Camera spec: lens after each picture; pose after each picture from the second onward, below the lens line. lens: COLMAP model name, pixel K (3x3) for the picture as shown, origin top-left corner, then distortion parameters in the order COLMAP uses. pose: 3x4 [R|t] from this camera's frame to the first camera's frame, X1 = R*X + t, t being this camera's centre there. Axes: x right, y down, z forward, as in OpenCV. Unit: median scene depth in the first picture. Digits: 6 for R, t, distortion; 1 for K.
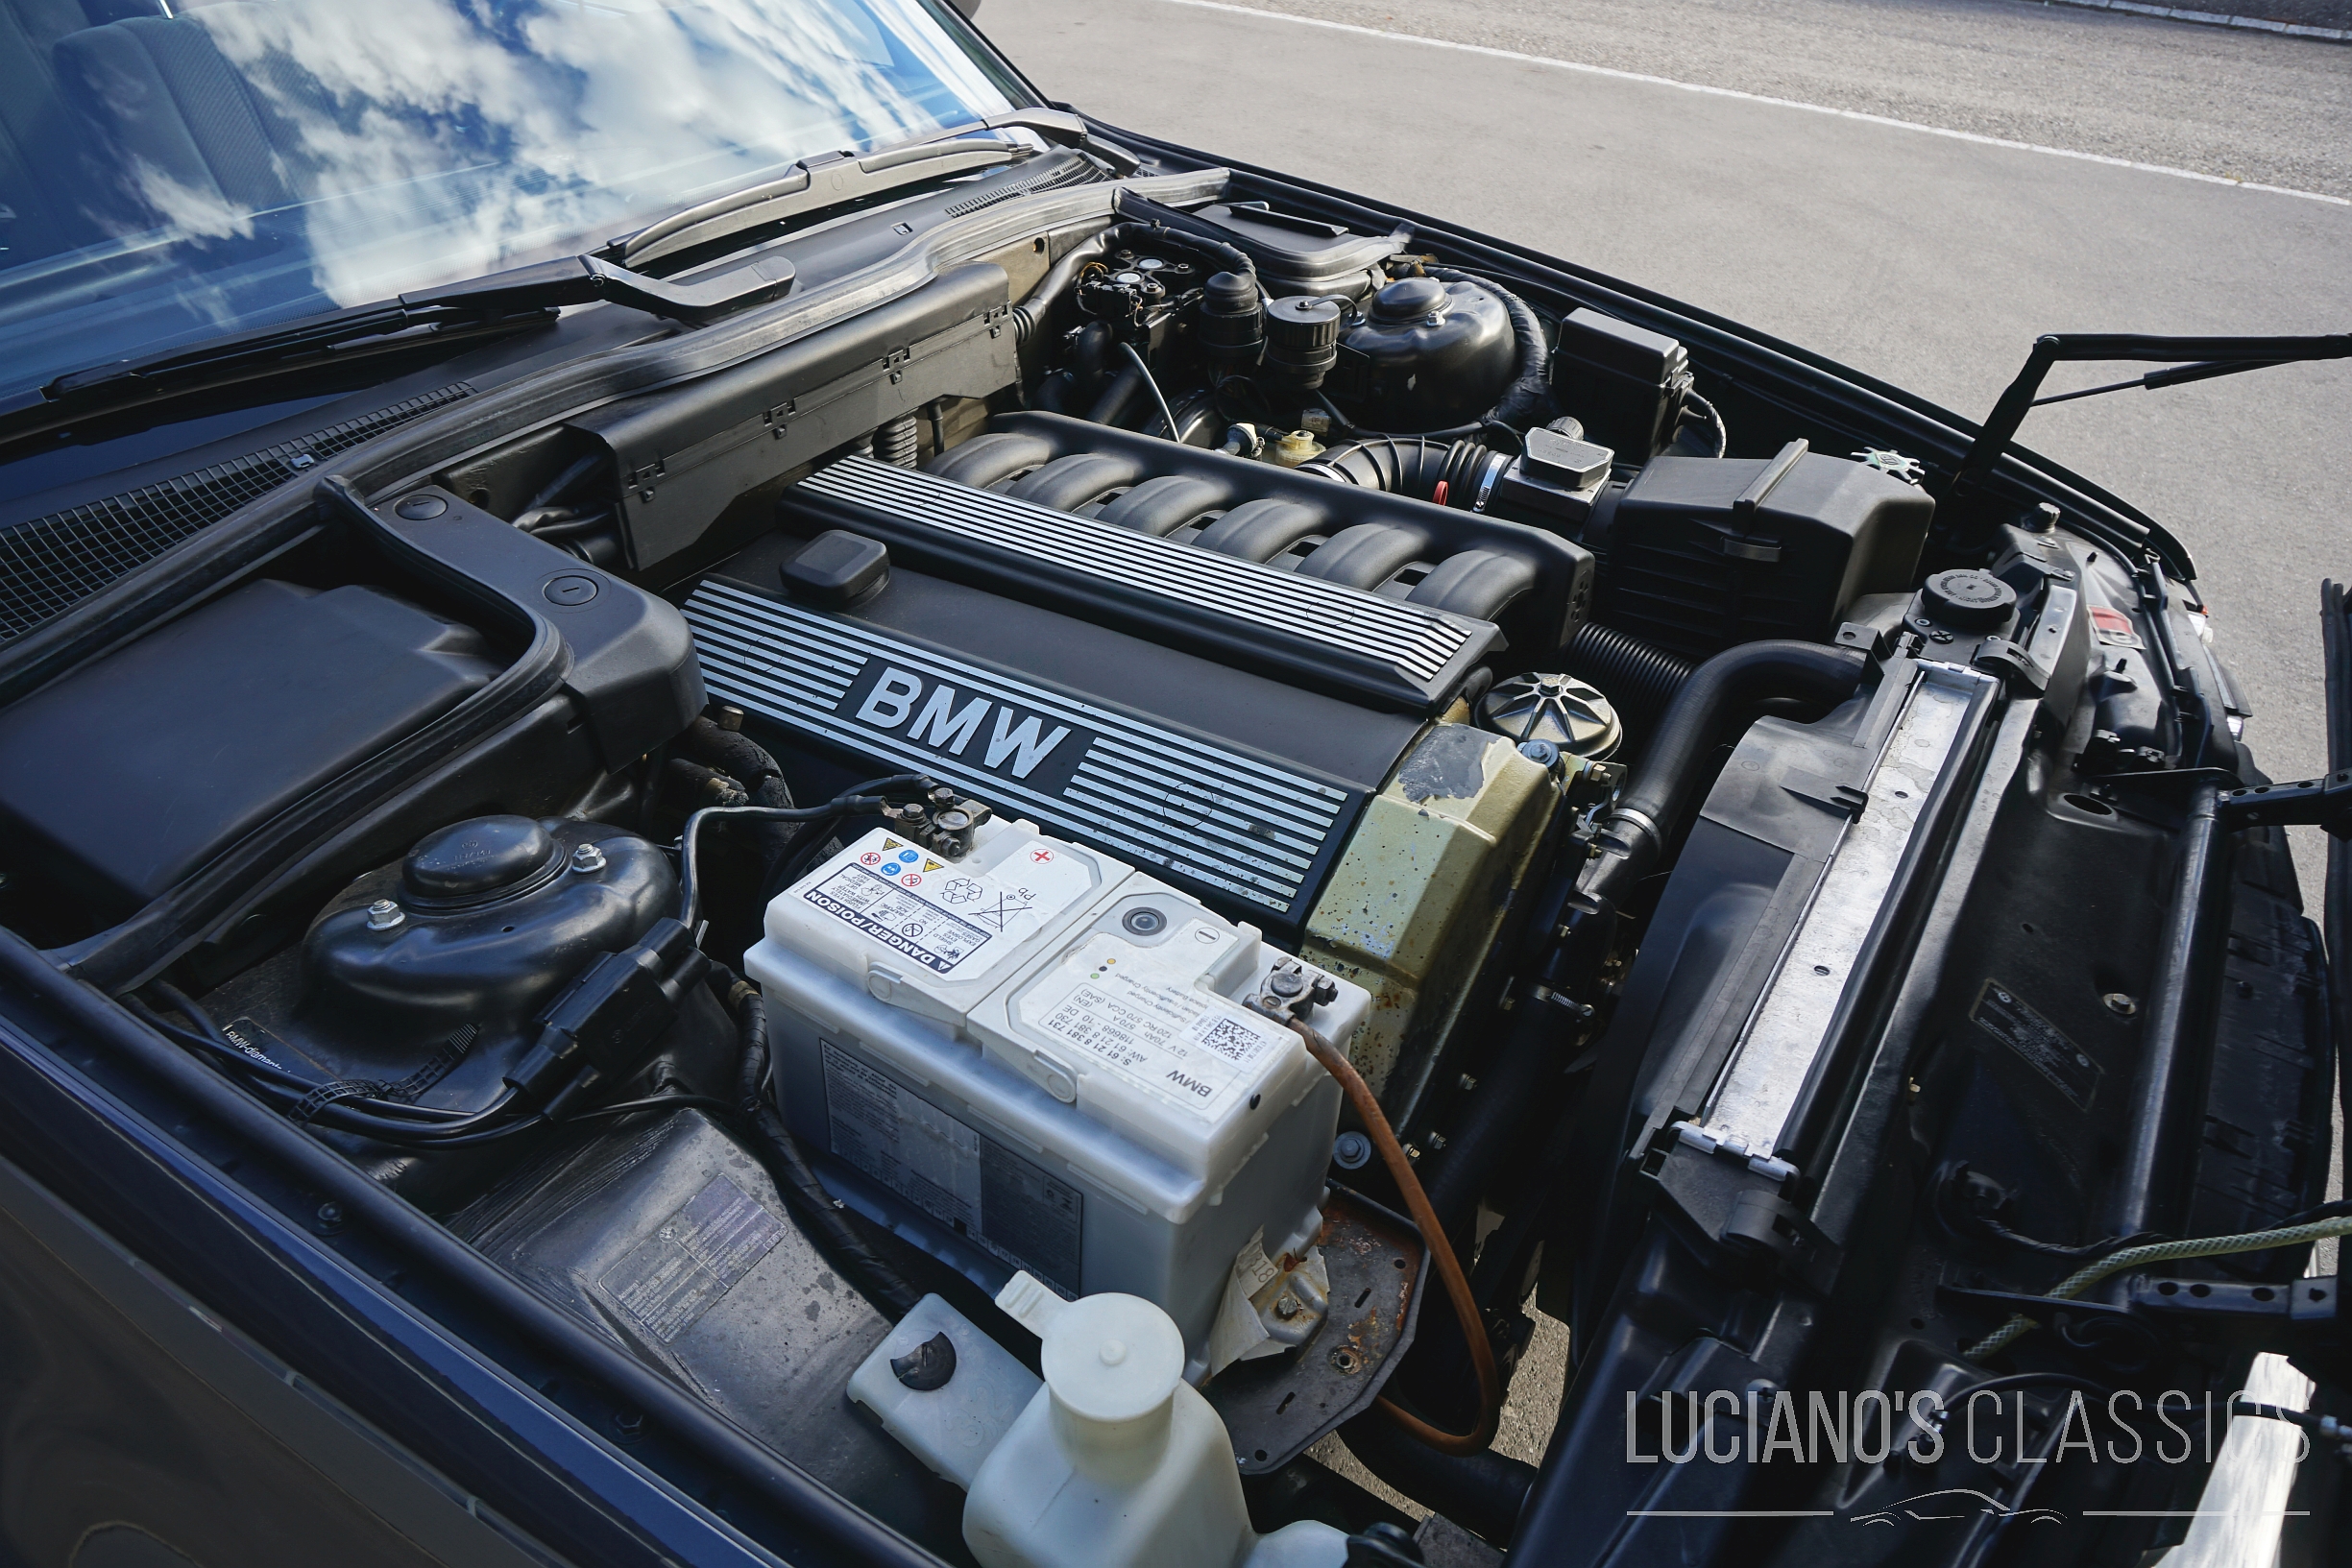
lens RADIAL K [[1594.4, 0, 1165.5], [0, 1594.4, 778.8], [0, 0, 1]] dist [-0.041535, 0.028258]
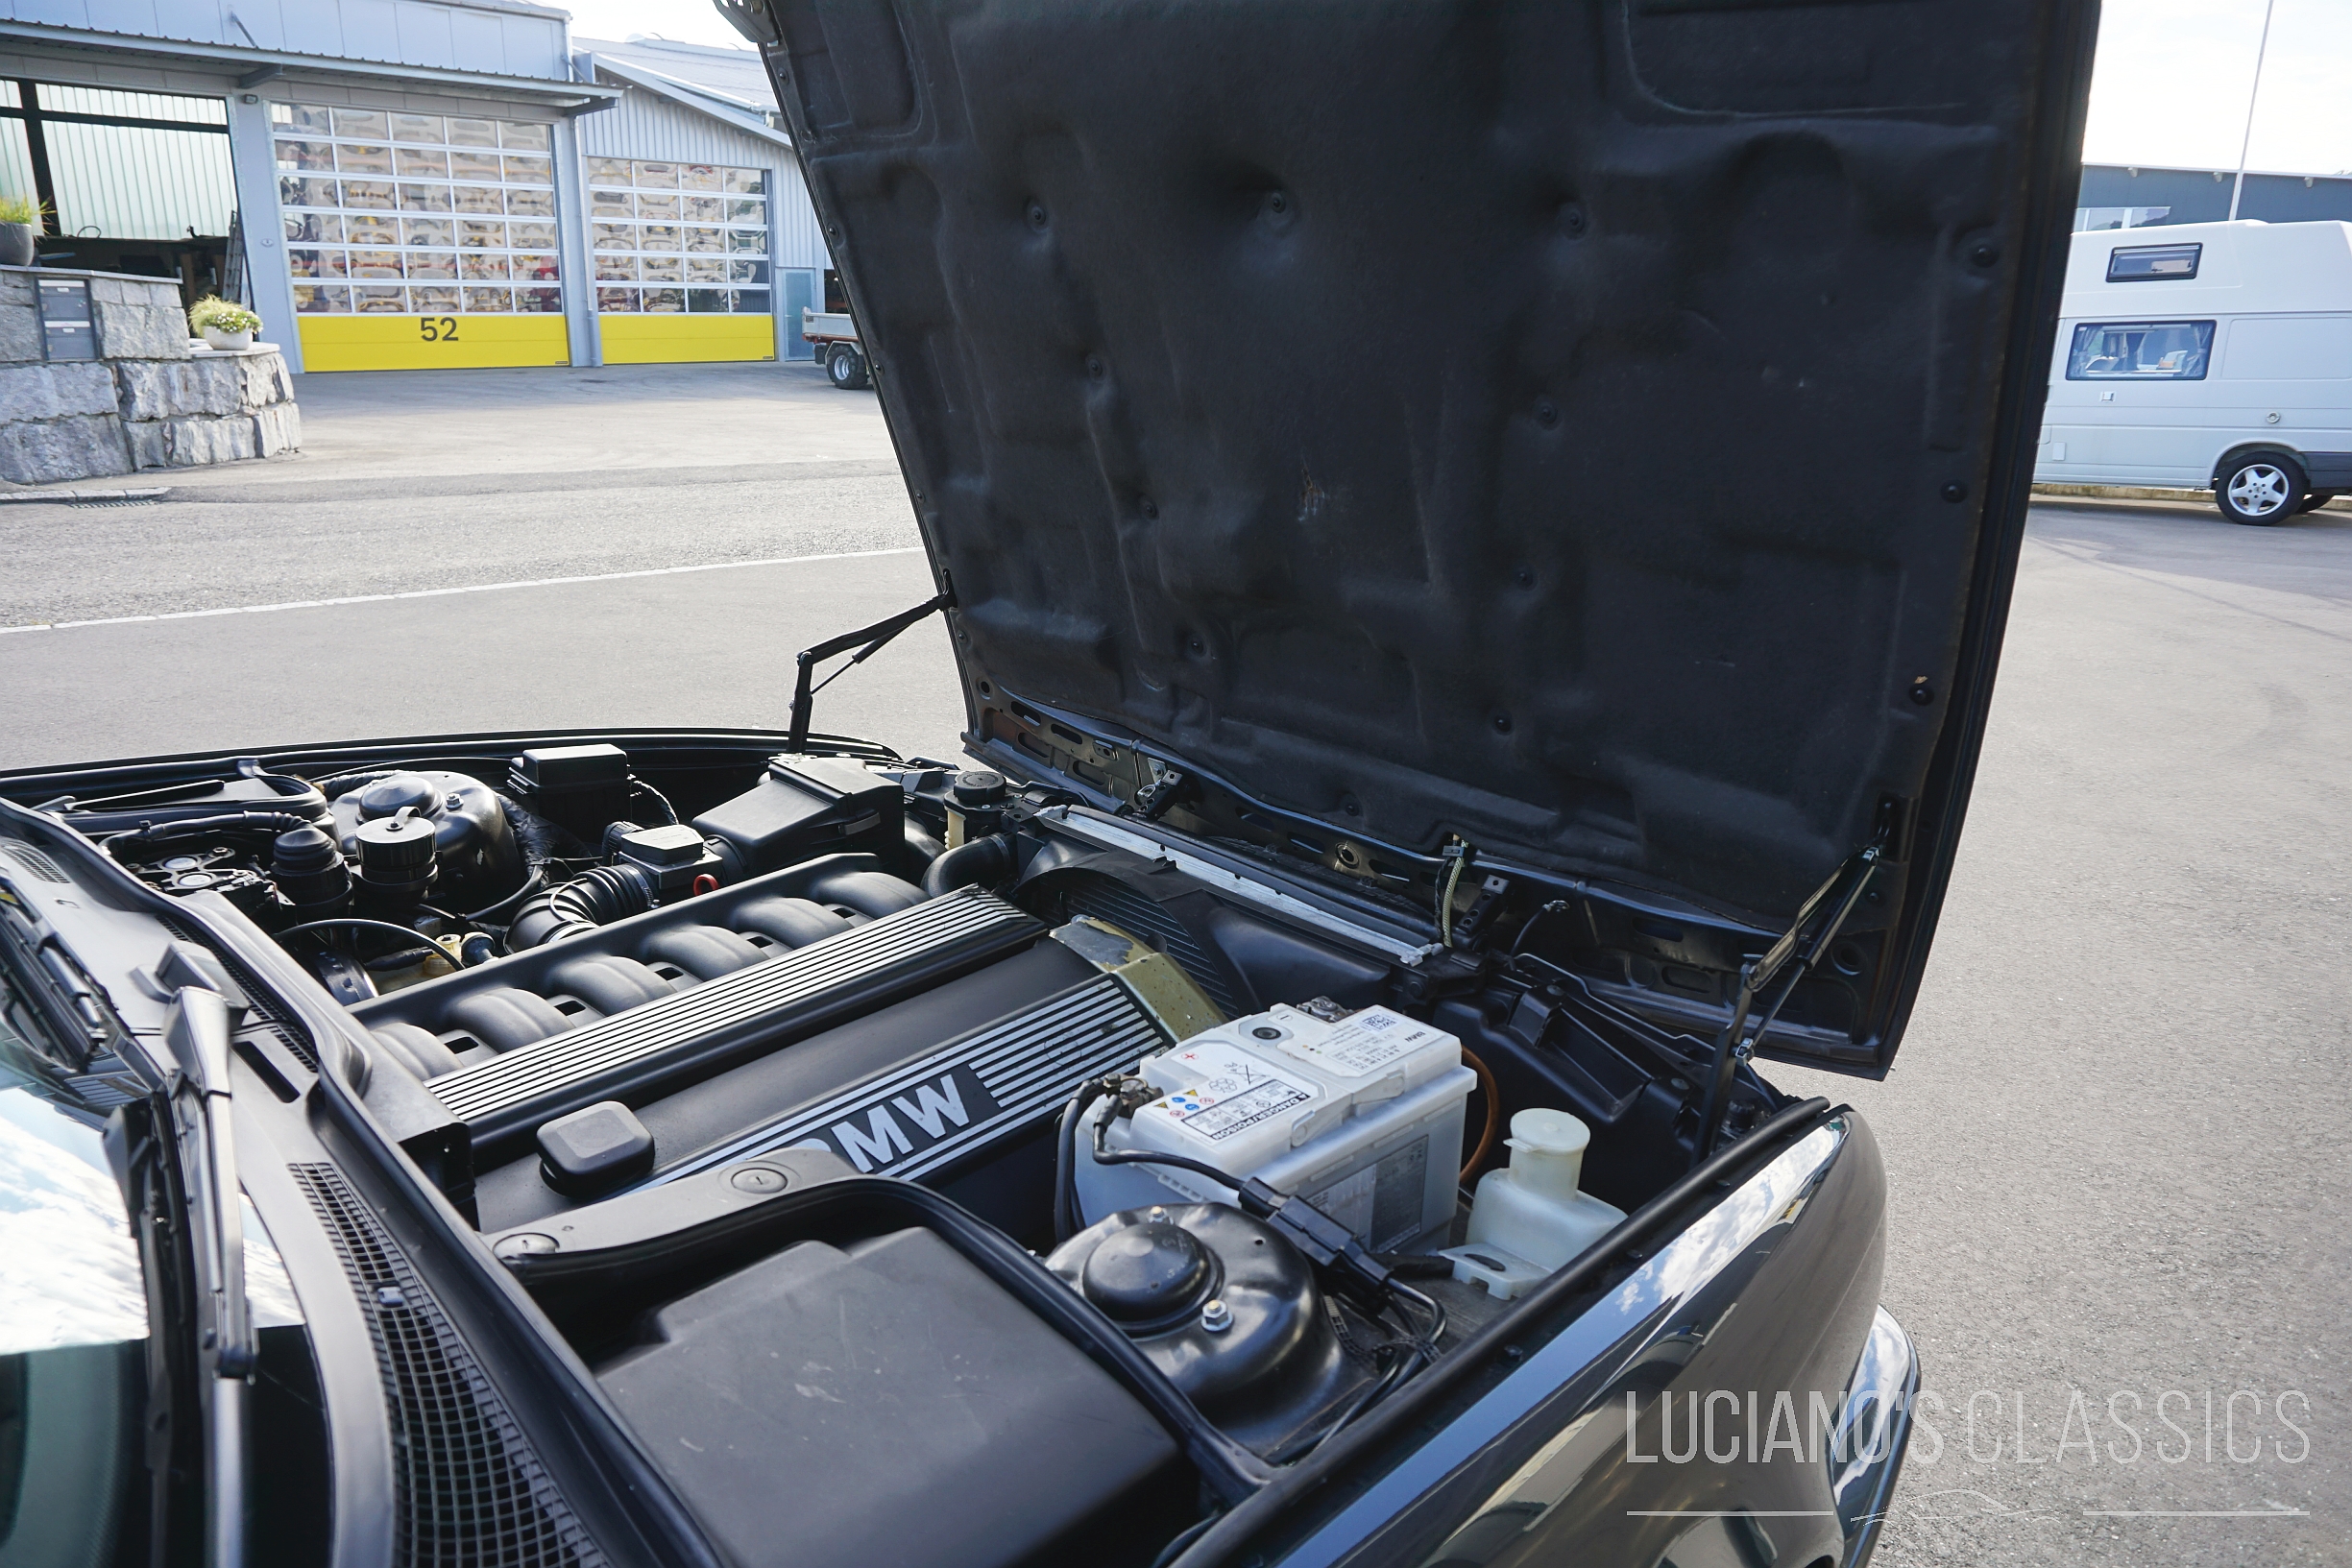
lens RADIAL K [[1594.4, 0, 1165.5], [0, 1594.4, 778.8], [0, 0, 1]] dist [-0.041535, 0.028258]
pose [[0.170841, -0.299761, 0.938593, -1.077790], [0.531605, 0.830094, 0.168348, -0.327480], [-0.829584, 0.470200, 0.301169, 0.390510]]
